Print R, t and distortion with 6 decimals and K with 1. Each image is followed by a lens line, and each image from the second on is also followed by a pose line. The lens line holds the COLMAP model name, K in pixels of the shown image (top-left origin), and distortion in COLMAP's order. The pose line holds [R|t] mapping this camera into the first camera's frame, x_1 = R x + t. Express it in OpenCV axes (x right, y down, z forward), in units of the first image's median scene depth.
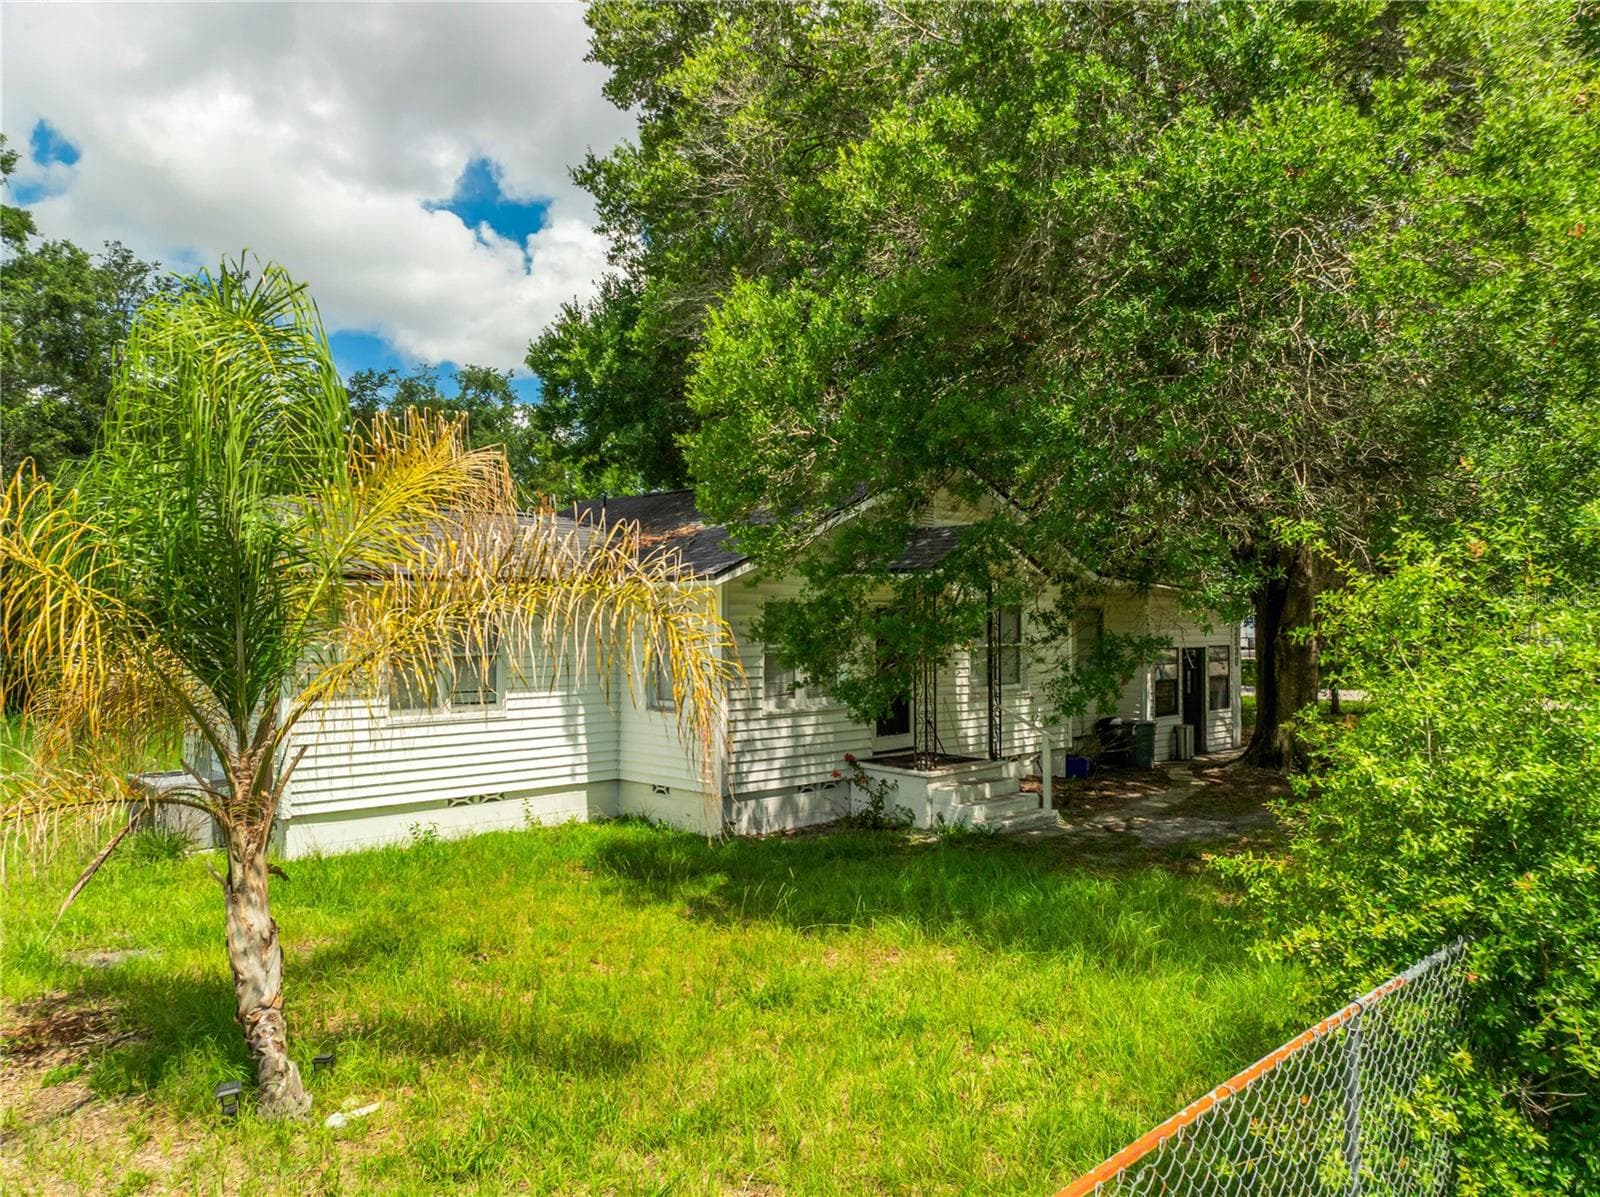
lens RADIAL K [[1119.0, 0, 797.4], [0, 1119.0, 576.2], [0, 0, 1]] dist [-0.046111, 0.005739]
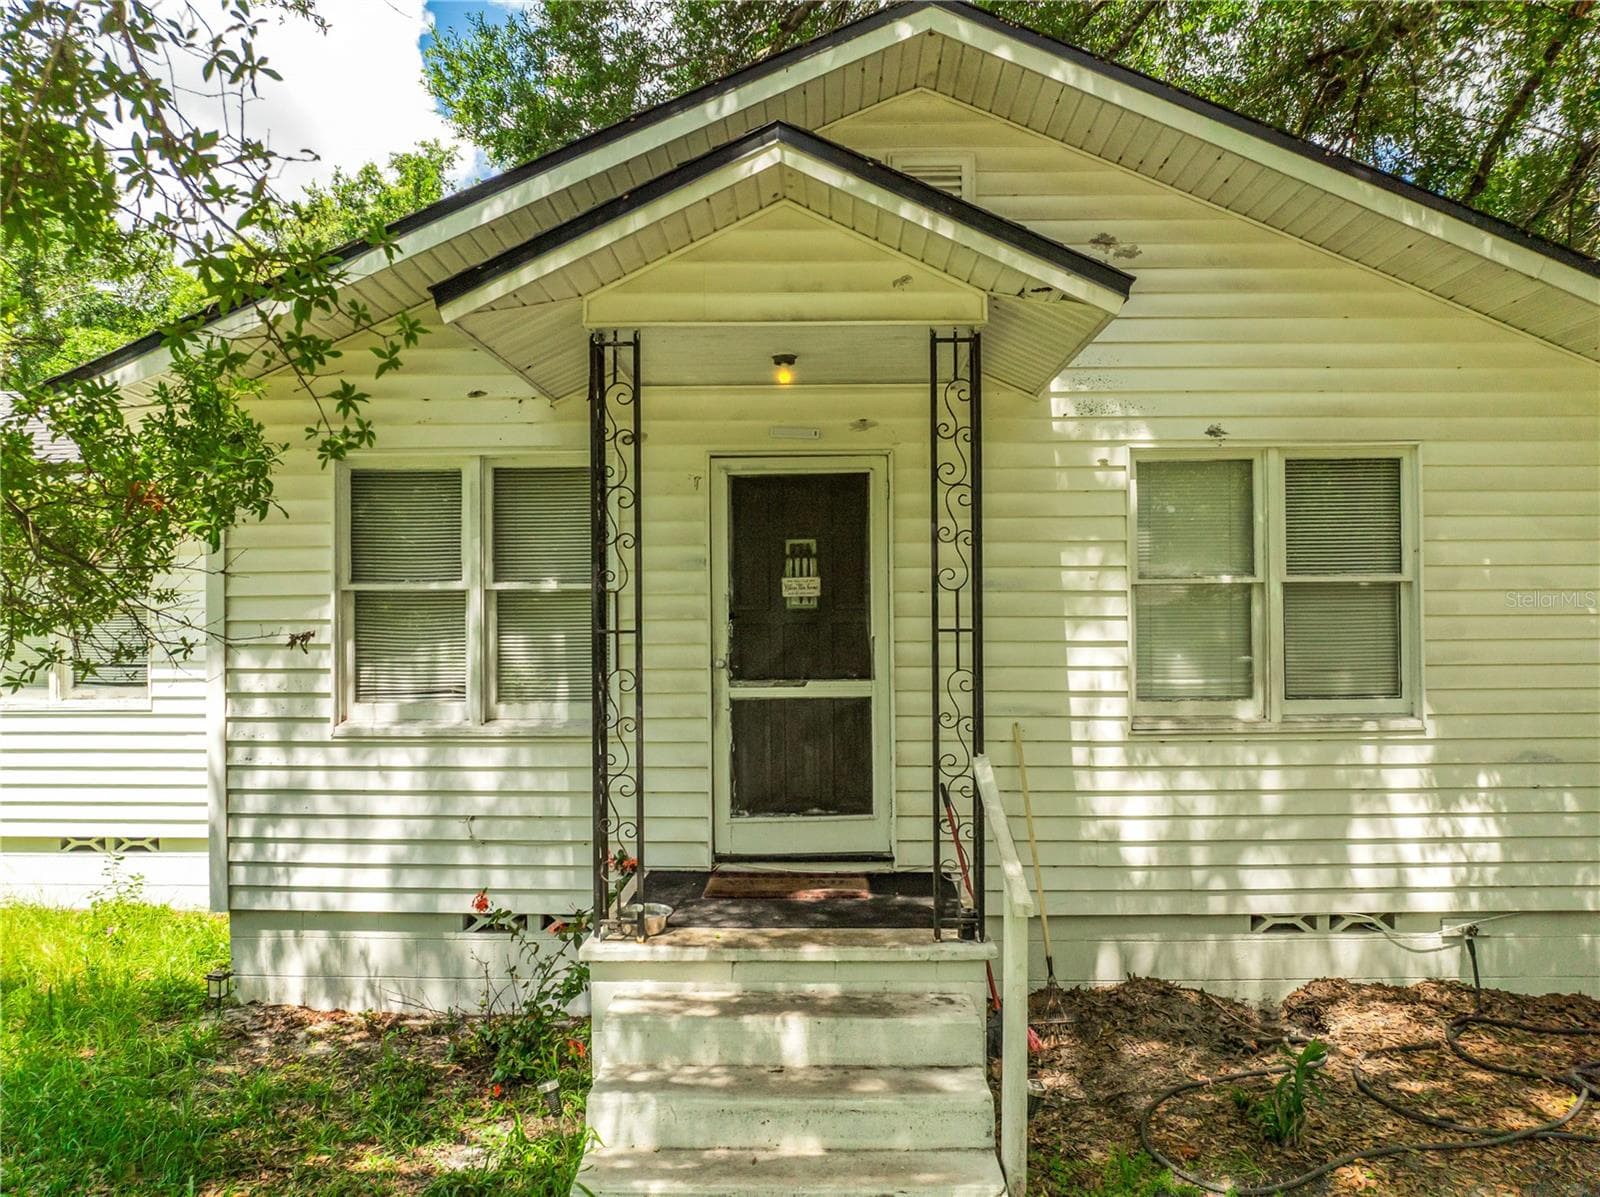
lens RADIAL K [[1130.8, 0, 800.0], [0, 1130.8, 598.5], [0, 0, 1]] dist [-0.065895, 0.039154]
pose [[0.705842, -0.024125, -0.707958, 0.390904], [0.033158, 0.999450, -0.000999, 0.077875], [0.707592, -0.022769, 0.706254, 0.816348]]
